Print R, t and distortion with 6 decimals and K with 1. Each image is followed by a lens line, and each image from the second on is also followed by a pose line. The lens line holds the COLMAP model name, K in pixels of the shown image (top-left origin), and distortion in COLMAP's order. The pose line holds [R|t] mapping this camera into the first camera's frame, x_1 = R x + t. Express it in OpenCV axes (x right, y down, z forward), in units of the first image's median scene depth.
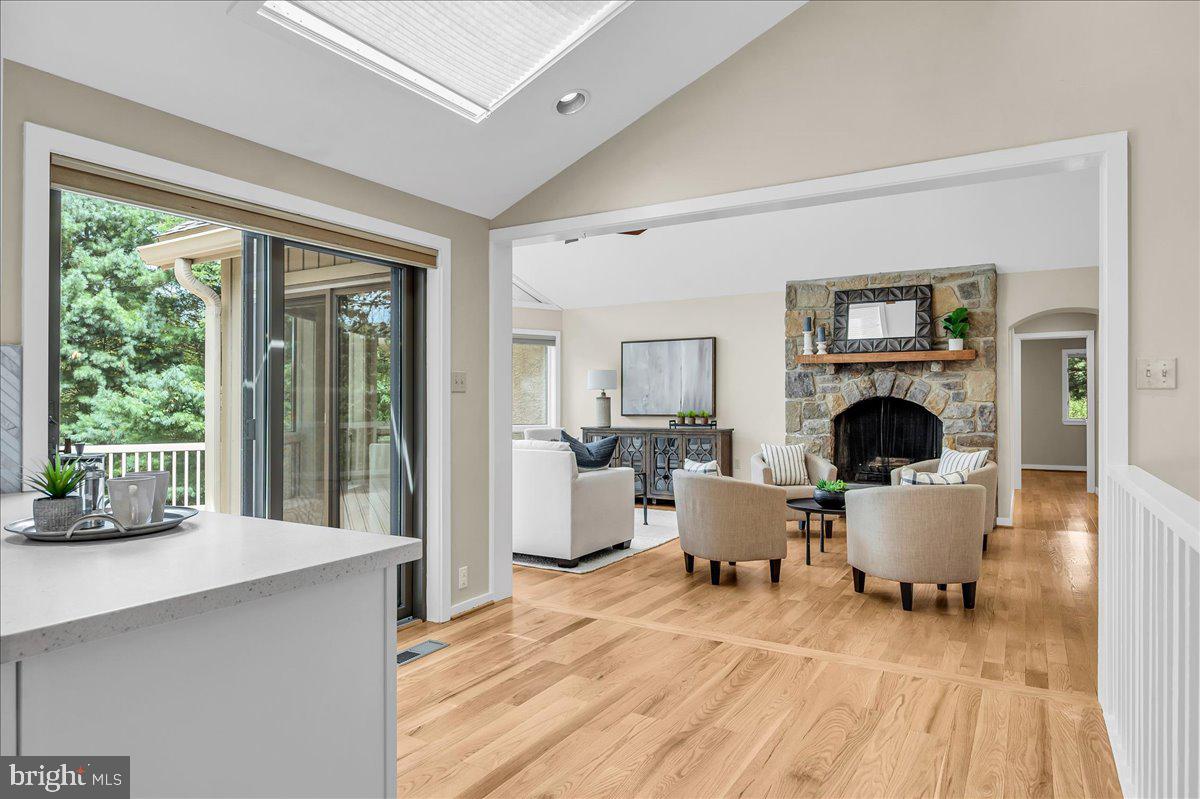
lens RADIAL K [[702.7, 0, 594.1], [0, 702.7, 403.2], [0, 0, 1]] dist [0.004991, -0.002039]
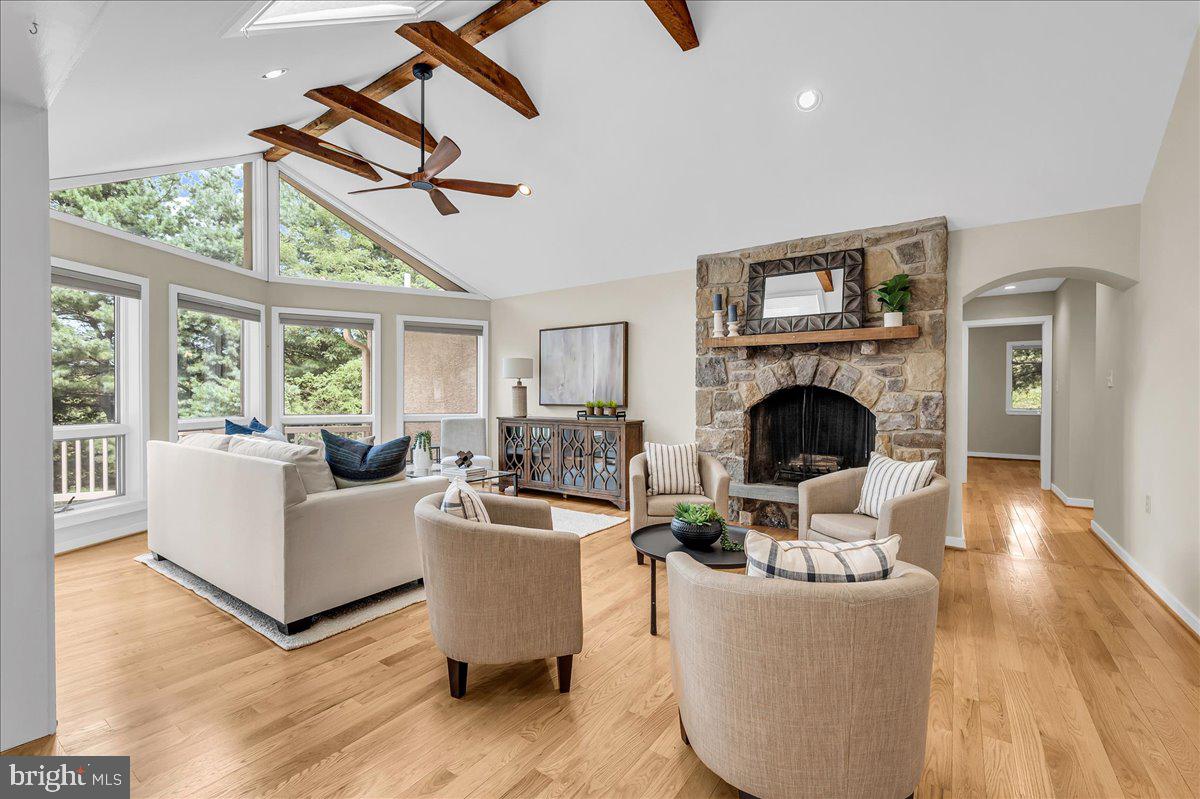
lens RADIAL K [[518.6, 0, 581.3], [0, 518.6, 399.9], [0, 0, 1]] dist [-0.001960, -0.000139]
pose [[0.996761, 0.003132, -0.080354, 0.188766], [-0.002027, 0.999902, 0.013827, 0.000047], [0.080390, -0.013619, 0.996670, 0.347022]]
